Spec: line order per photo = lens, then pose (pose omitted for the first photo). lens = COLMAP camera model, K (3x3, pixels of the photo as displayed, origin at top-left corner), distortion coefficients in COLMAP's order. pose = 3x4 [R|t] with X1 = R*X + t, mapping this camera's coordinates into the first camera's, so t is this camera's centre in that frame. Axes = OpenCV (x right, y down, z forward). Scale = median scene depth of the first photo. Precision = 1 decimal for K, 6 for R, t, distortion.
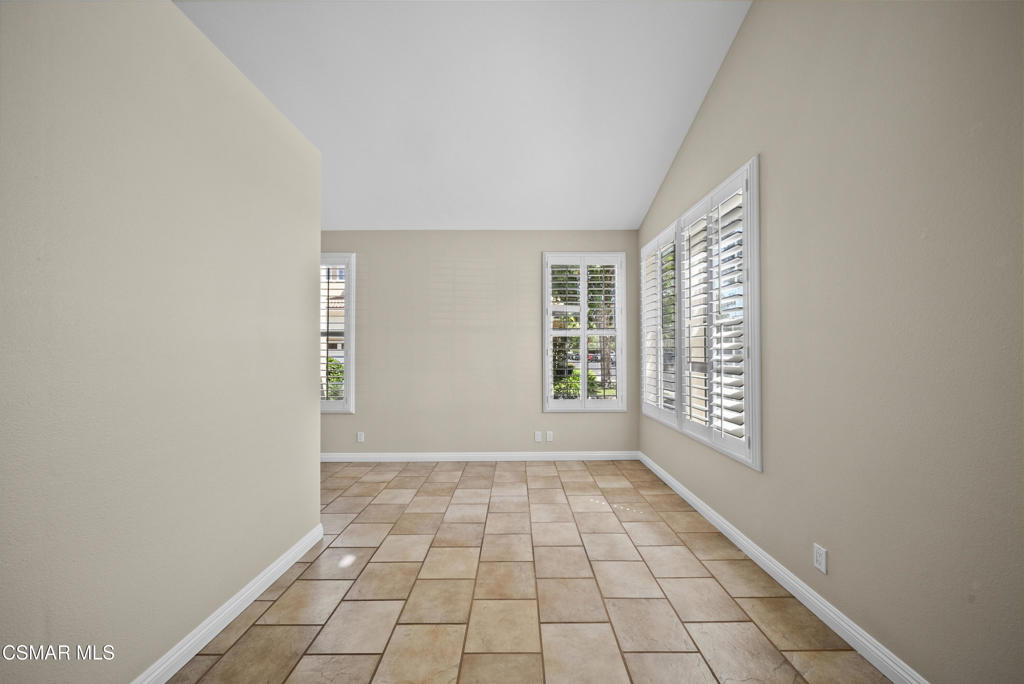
lens RADIAL K [[363.1, 0, 520.5], [0, 363.1, 346.3], [0, 0, 1]] dist [-0.002573, -0.000733]
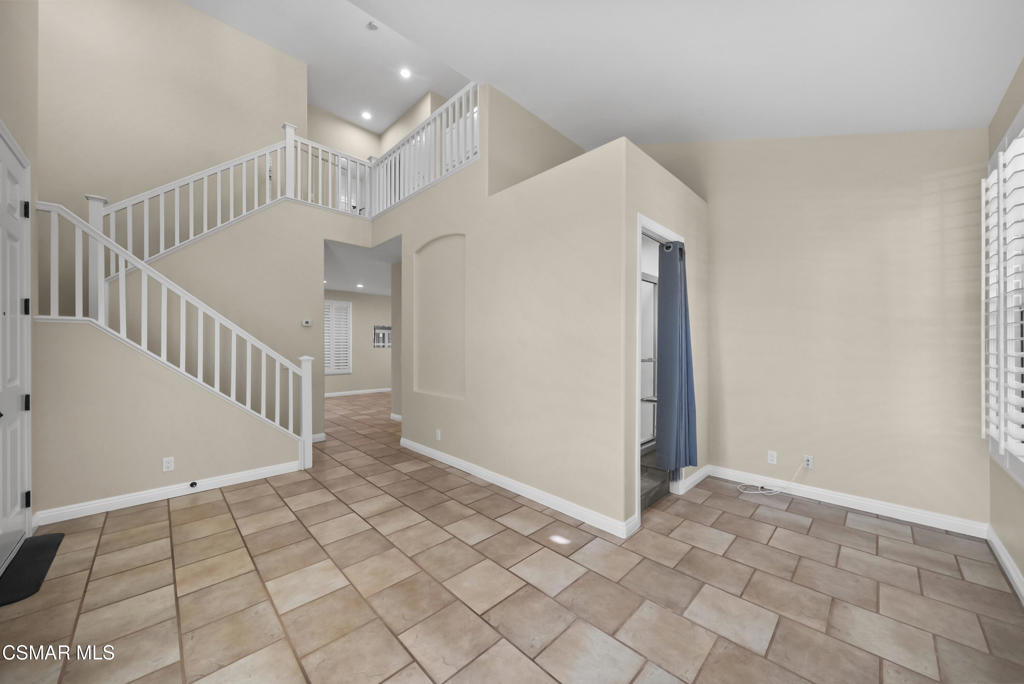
lens RADIAL K [[363.1, 0, 515.1], [0, 363.1, 344.5], [0, 0, 1]] dist [-0.002573, -0.000733]
pose [[-0.718171, -0.003265, -0.695859, 0.273177], [0.009411, 0.999852, -0.014404, 0.021527], [0.695803, -0.016893, -0.718034, 1.252545]]
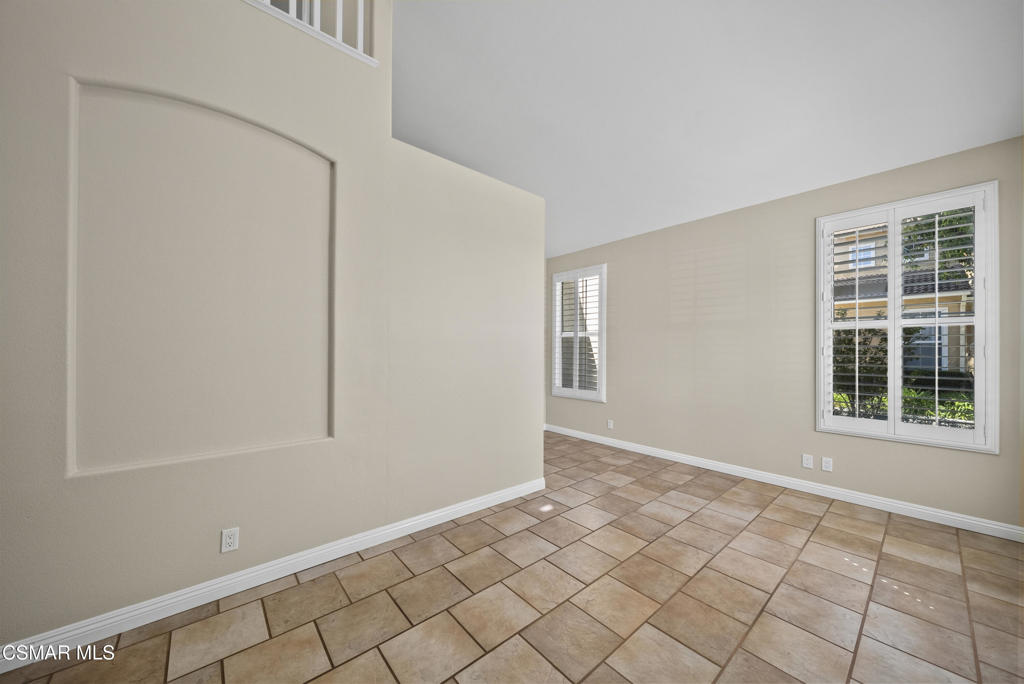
lens RADIAL K [[363.1, 0, 512.6], [0, 363.1, 348.2], [0, 0, 1]] dist [-0.002573, -0.000733]
pose [[0.642451, 0.001627, -0.766325, 0.333108], [0.006663, 0.999948, 0.007710, 0.000696], [0.766298, -0.010059, 0.642406, 0.049044]]
